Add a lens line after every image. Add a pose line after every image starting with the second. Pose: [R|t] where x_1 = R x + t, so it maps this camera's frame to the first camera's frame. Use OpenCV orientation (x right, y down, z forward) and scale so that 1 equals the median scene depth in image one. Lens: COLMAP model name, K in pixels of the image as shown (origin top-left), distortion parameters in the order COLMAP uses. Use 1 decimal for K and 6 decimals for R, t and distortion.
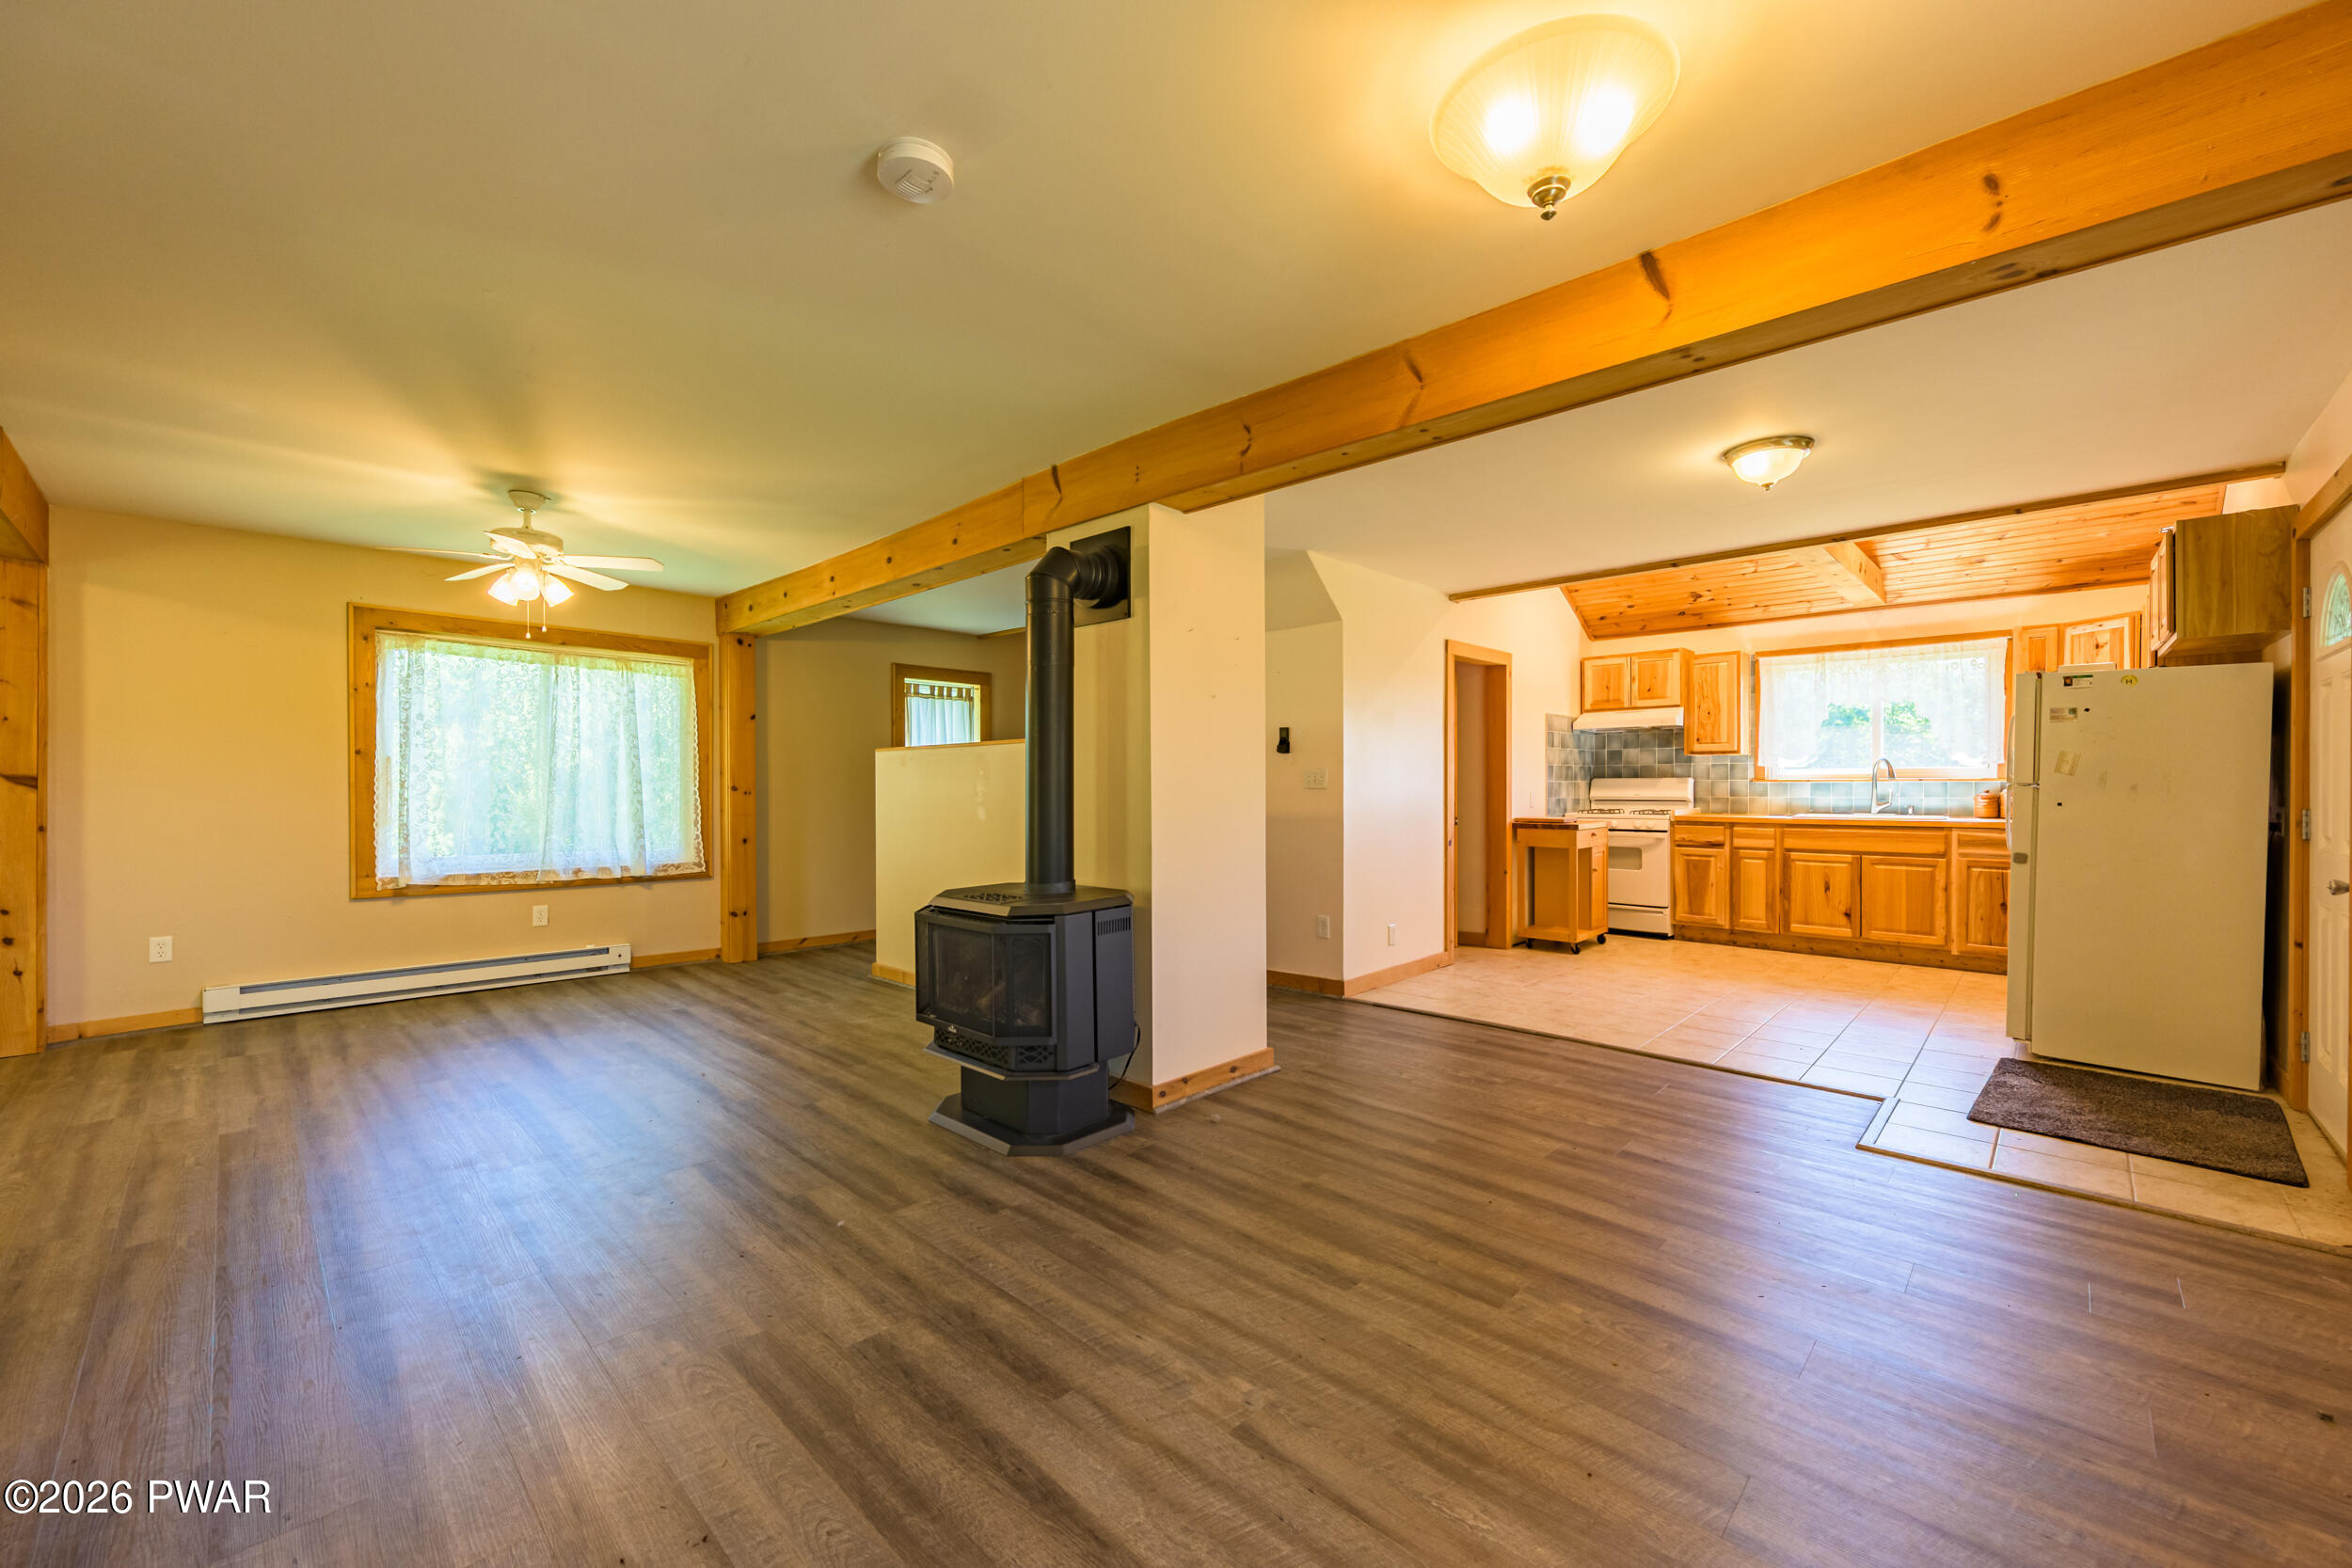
lens RADIAL K [[915.0, 0, 1181.0], [0, 915.0, 805.1], [0, 0, 1]] dist [-0.002513, -0.000197]
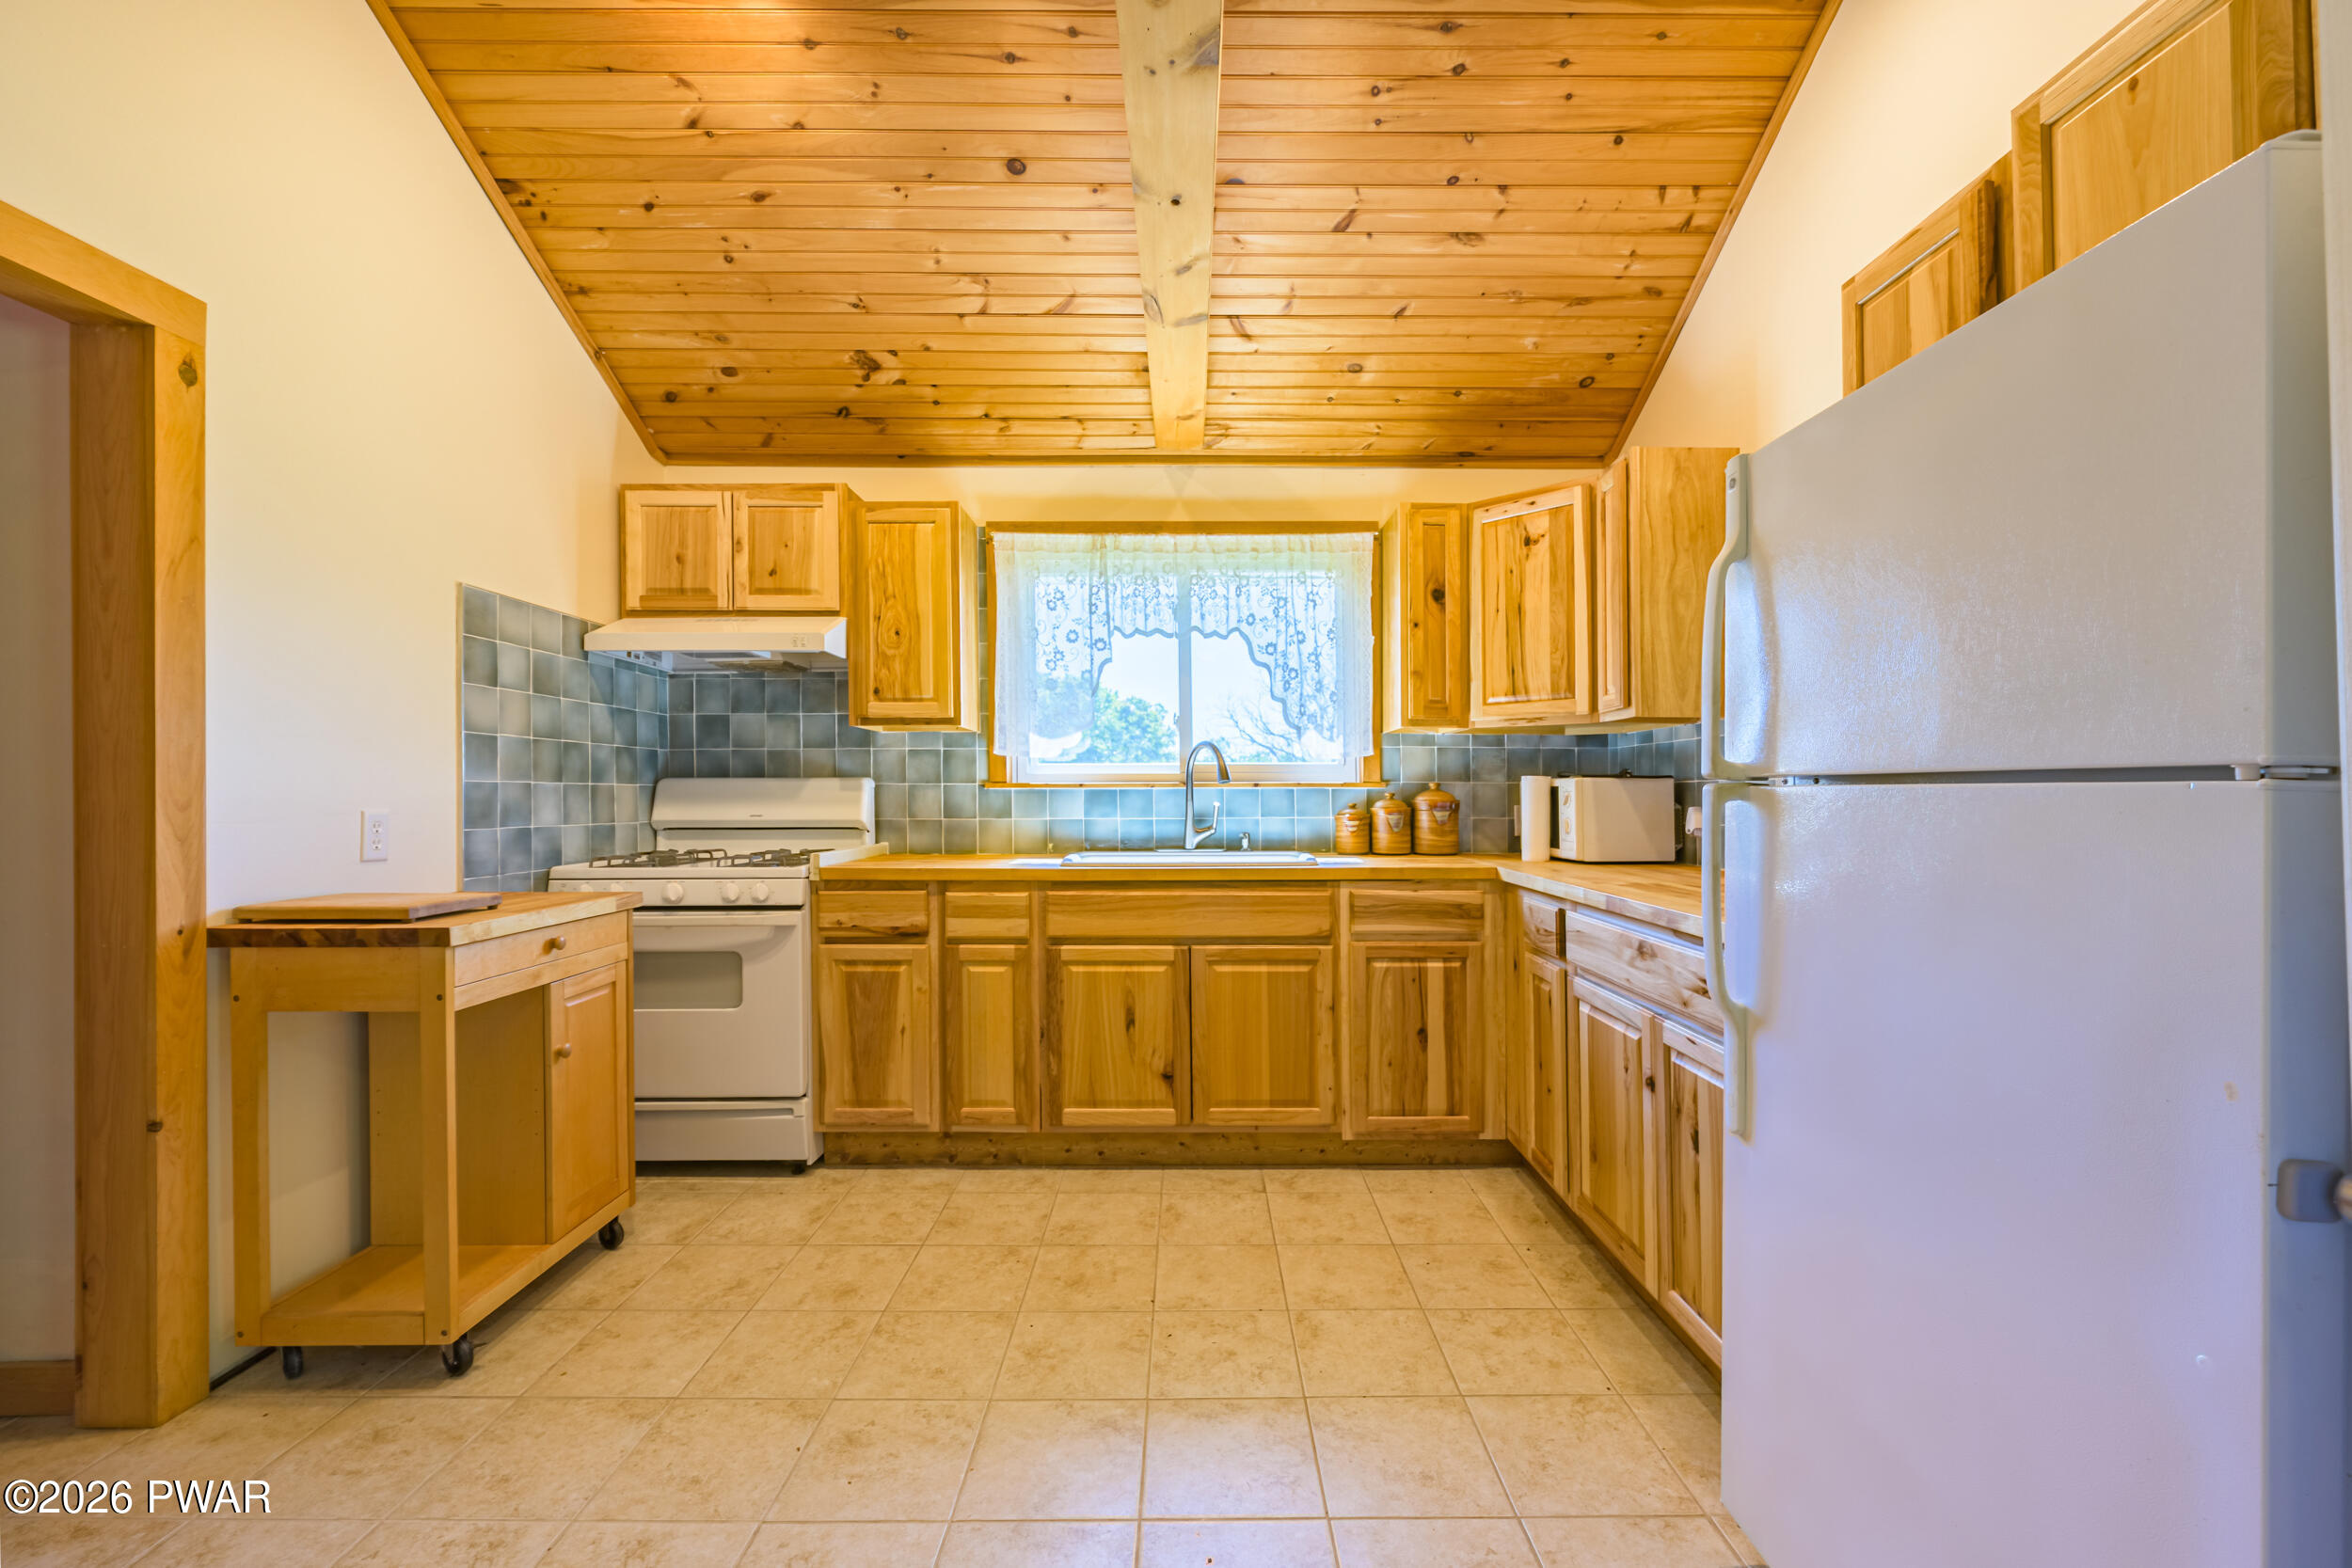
lens RADIAL K [[915.0, 0, 1181.0], [0, 915.0, 805.1], [0, 0, 1]] dist [-0.002513, -0.000197]
pose [[0.718931, -0.002212, 0.695078, 0.381391], [0.013711, 0.999845, -0.011000, -0.009926], [-0.694947, 0.017438, 0.718850, 0.608152]]
